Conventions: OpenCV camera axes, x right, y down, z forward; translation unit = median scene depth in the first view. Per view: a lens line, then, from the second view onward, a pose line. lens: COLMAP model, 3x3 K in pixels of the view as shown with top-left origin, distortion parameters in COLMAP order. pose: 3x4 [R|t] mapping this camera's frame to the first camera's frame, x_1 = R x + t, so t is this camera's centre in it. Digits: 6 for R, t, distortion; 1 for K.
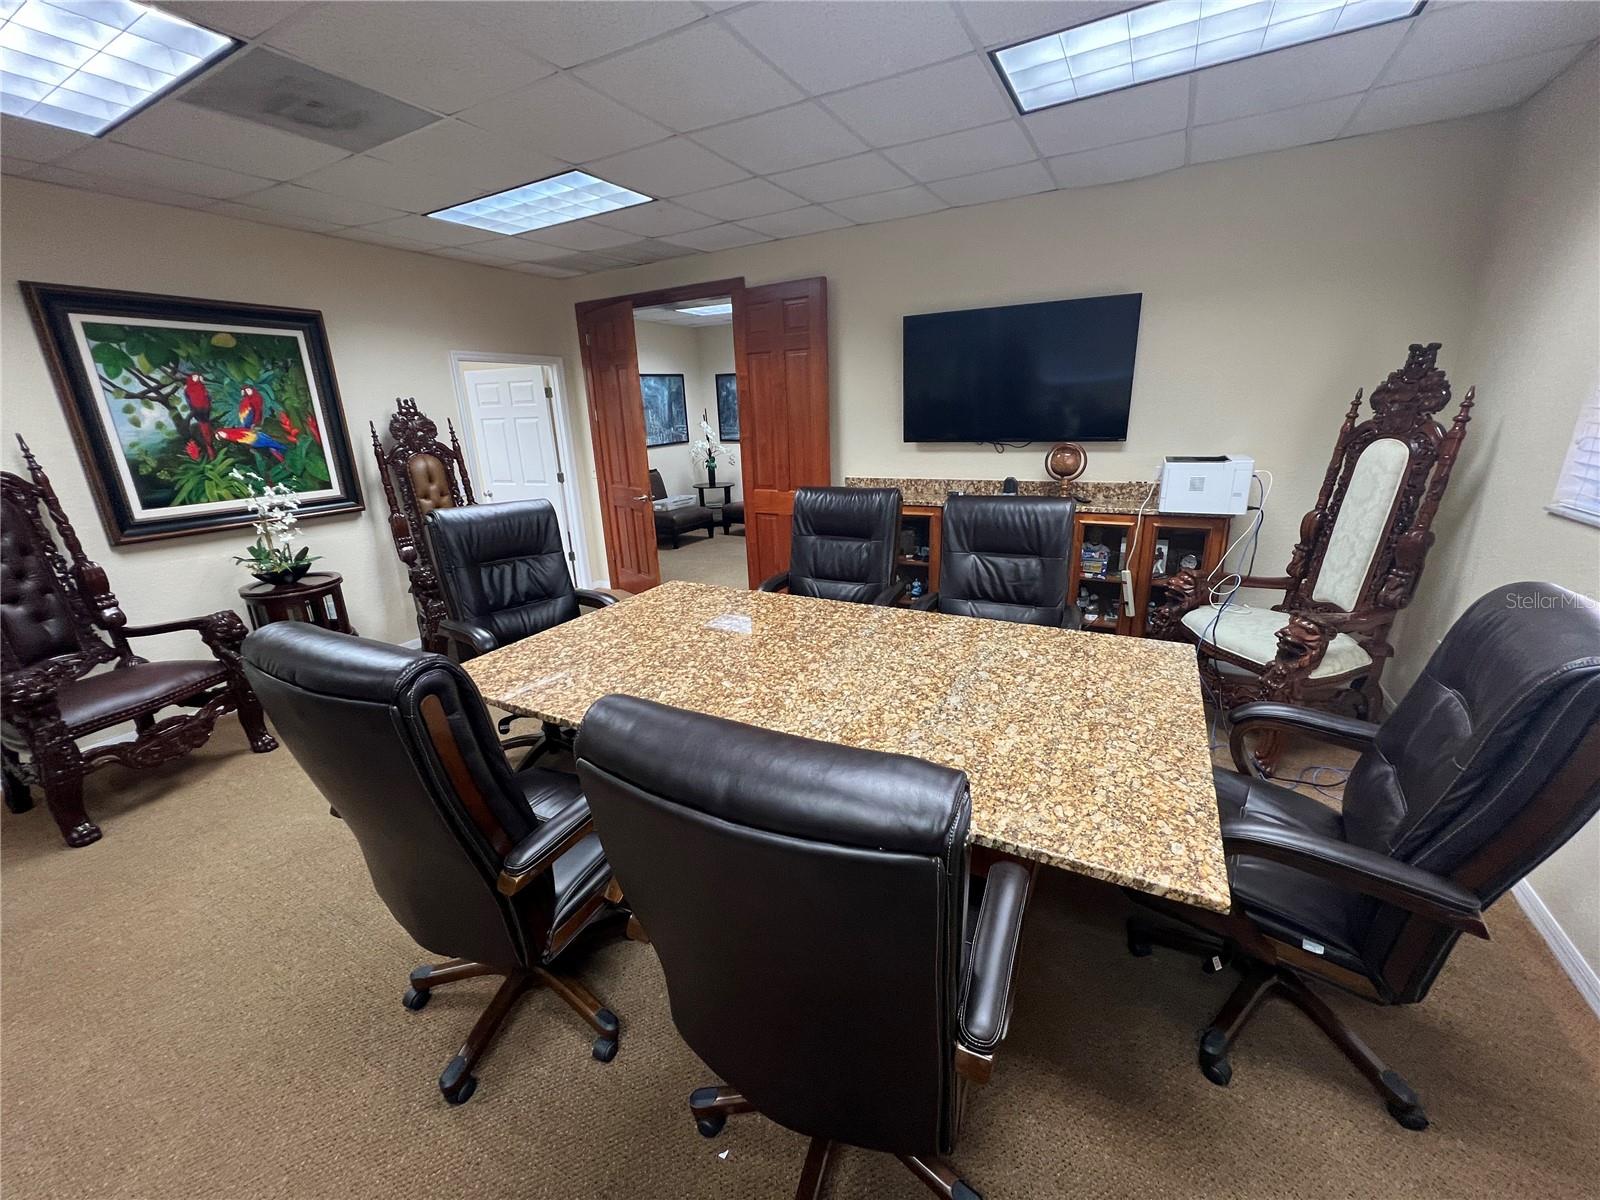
lens RADIAL K [[639.4, 0, 800.0], [0, 639.4, 600.0], [0, 0, 1]] dist [0.000468, 0.000226]
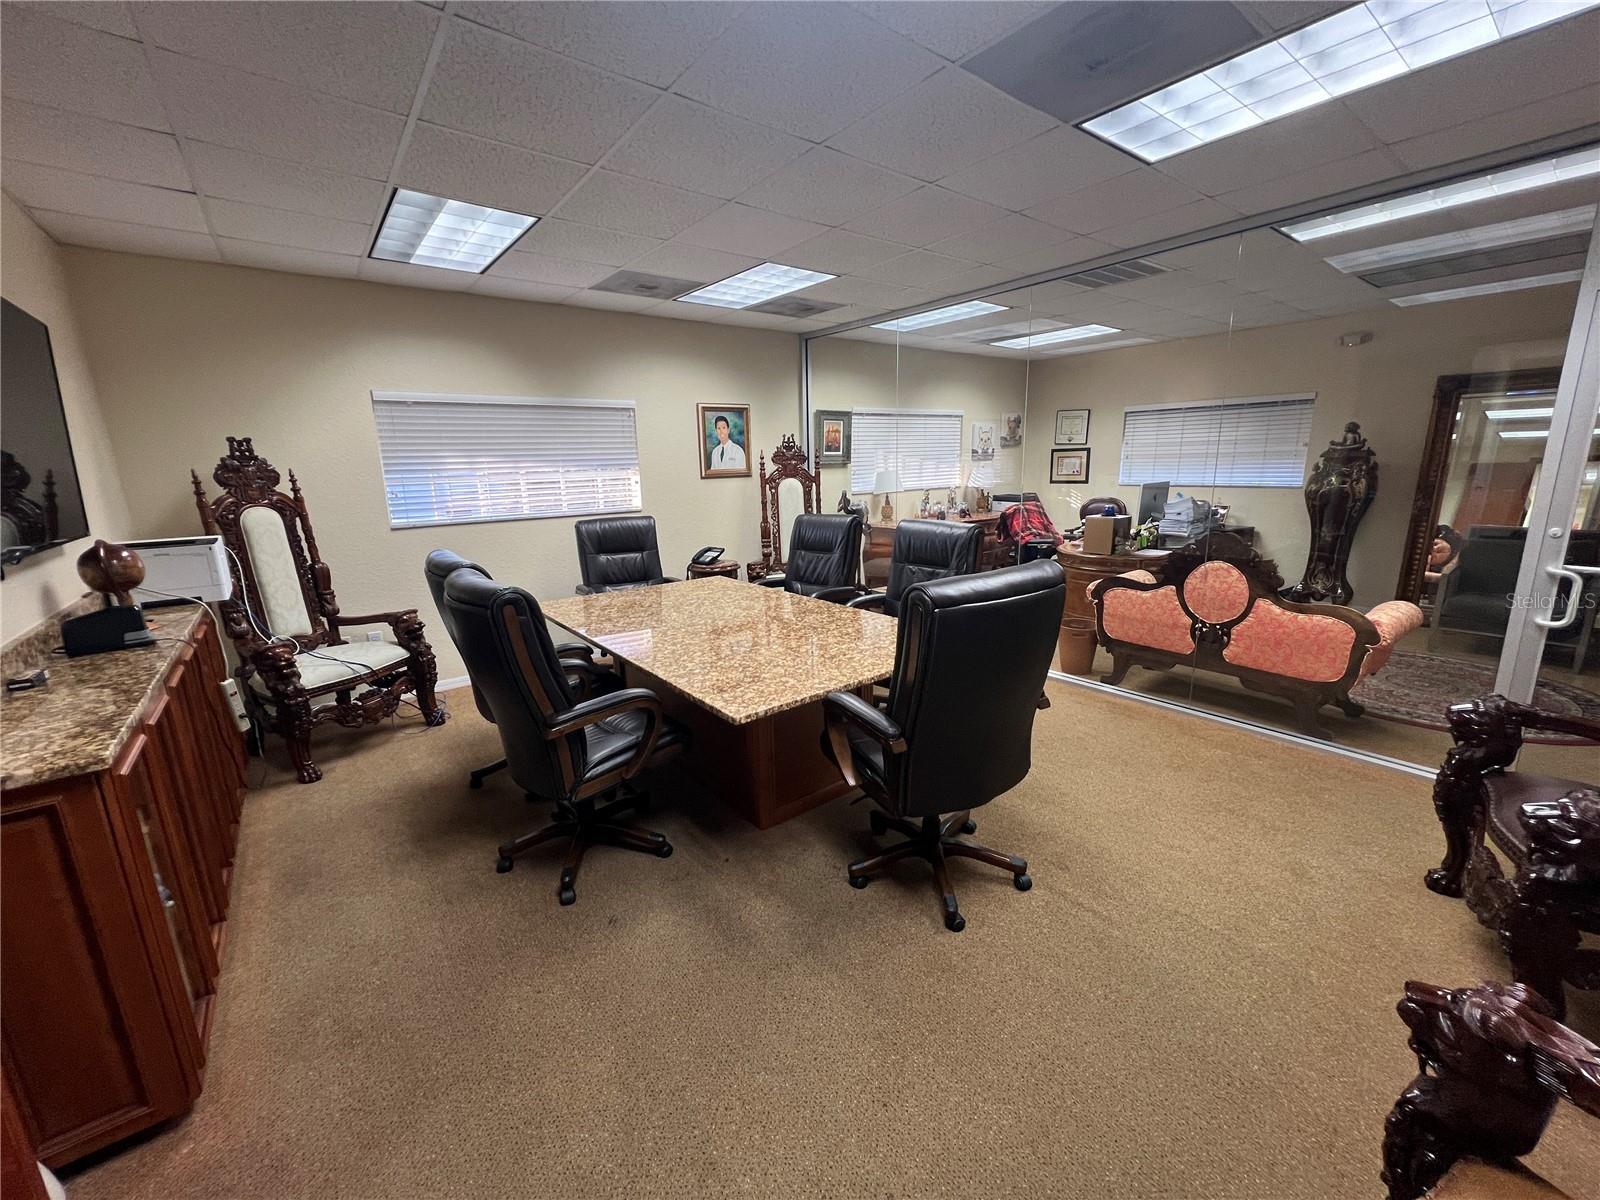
lens RADIAL K [[639.4, 0, 800.0], [0, 639.4, 600.0], [0, 0, 1]] dist [0.000468, 0.000226]
pose [[-0.917118, -0.029412, 0.397528, -0.595771], [0.167051, 0.877116, 0.450291, -0.477736], [-0.361922, 0.479377, -0.799506, 1.696152]]
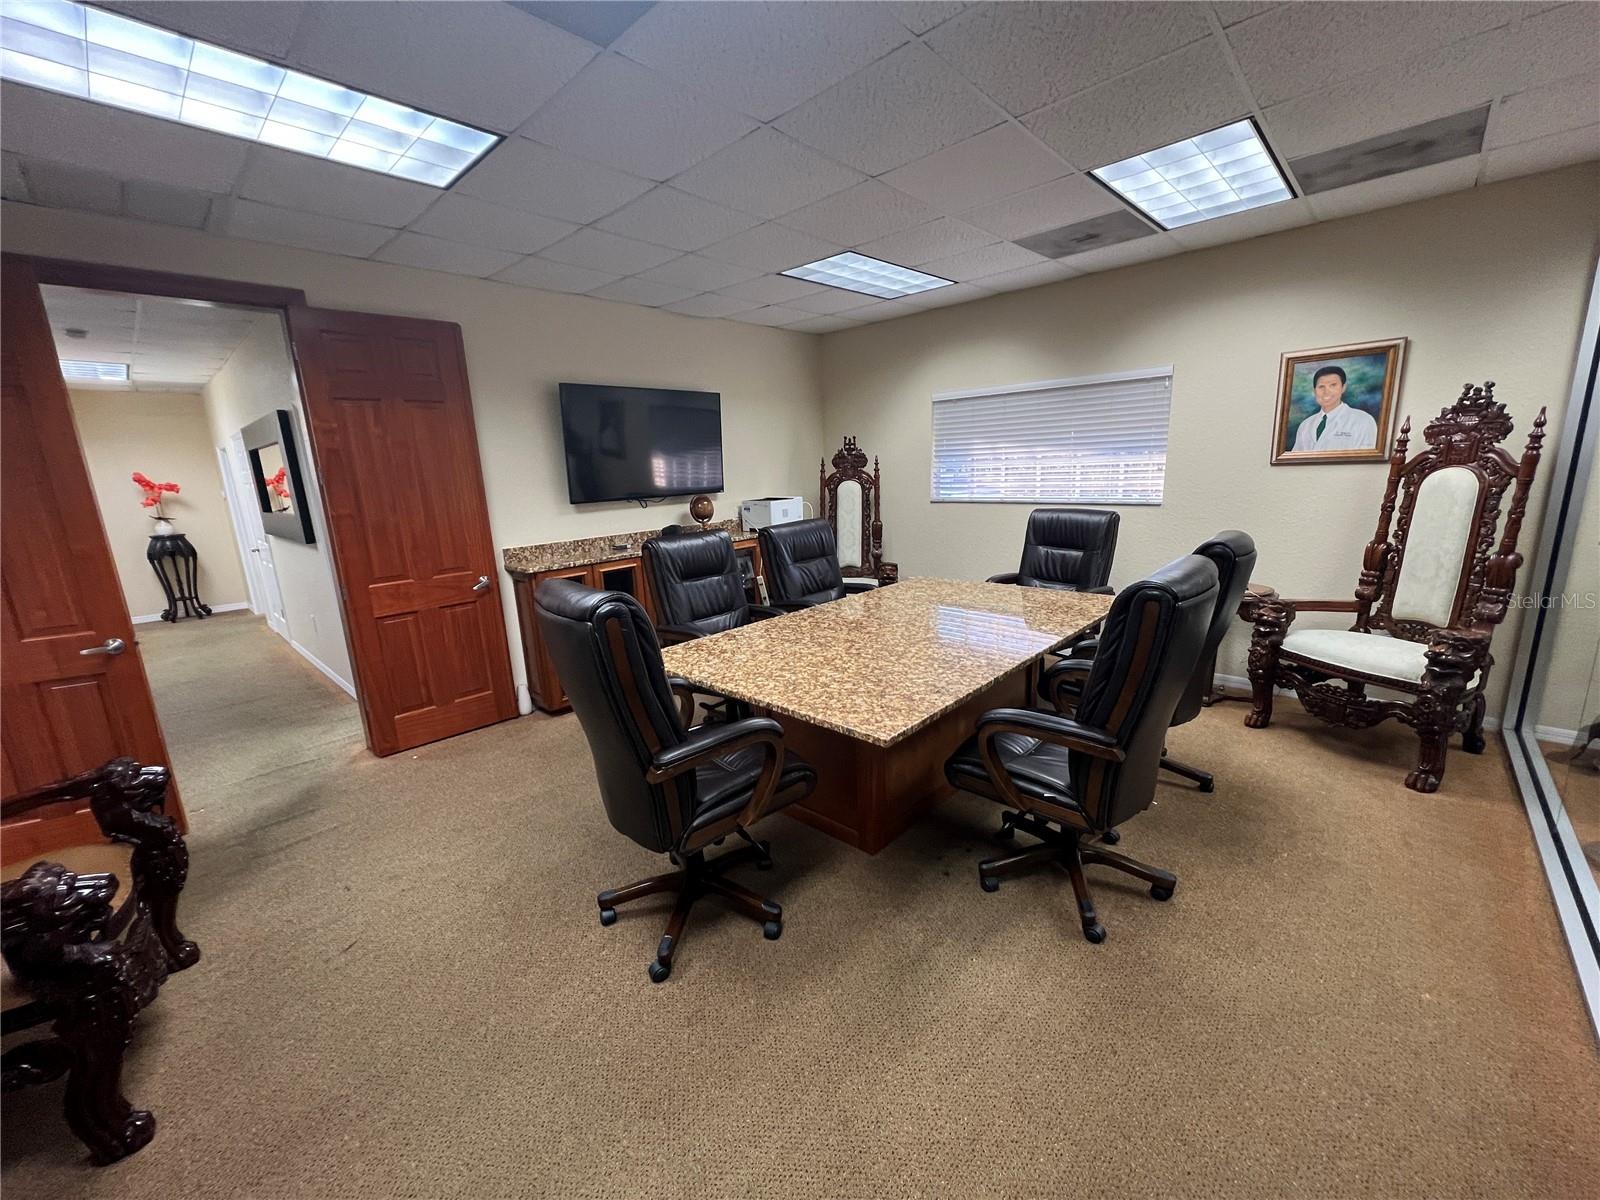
lens RADIAL K [[639.4, 0, 800.0], [0, 639.4, 600.0], [0, 0, 1]] dist [0.000468, 0.000226]
pose [[0.252816, -0.181699, 0.950300, -1.109848], [0.310679, 0.945437, 0.098117, -0.138475], [-0.916276, 0.270433, 0.295472, 0.630408]]
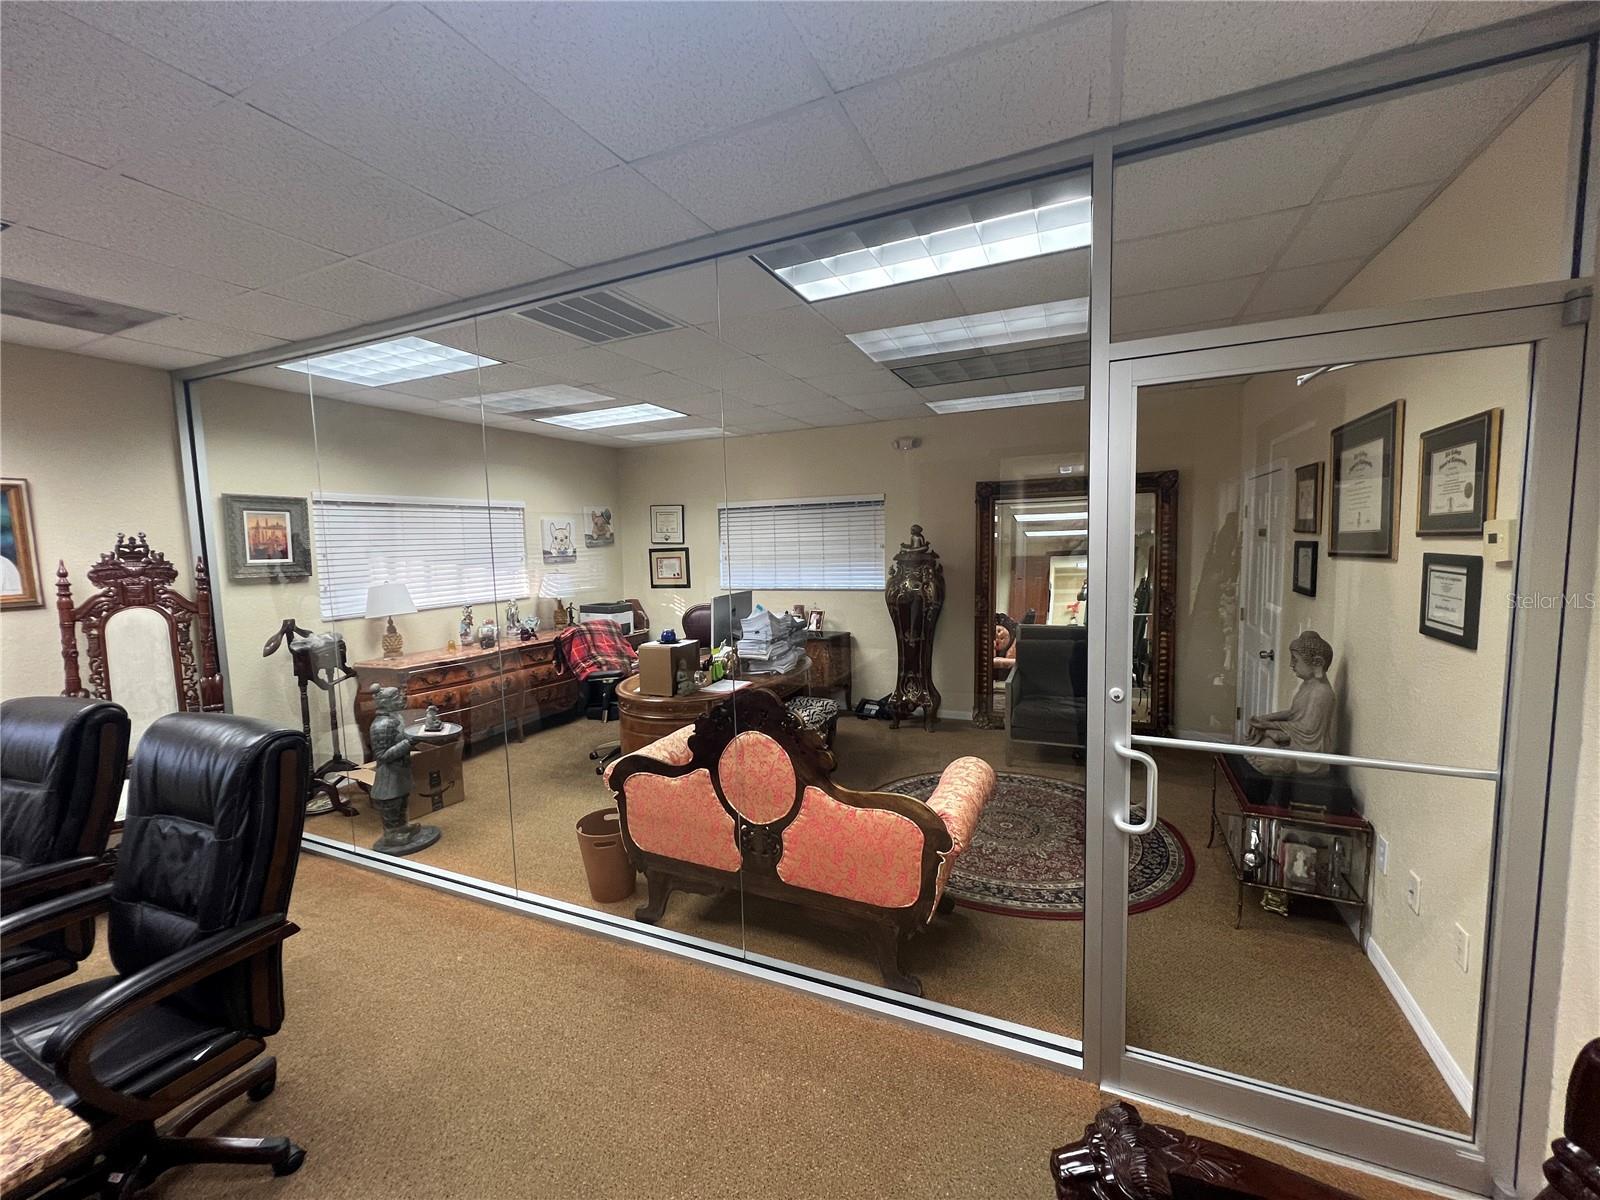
lens RADIAL K [[639.4, 0, 800.0], [0, 639.4, 600.0], [0, 0, 1]] dist [0.000468, 0.000226]
pose [[-0.995339, 0.068162, -0.068218, -0.869772], [0.037650, 0.925922, 0.375833, -0.307211], [0.088782, 0.371513, -0.924173, 1.052749]]
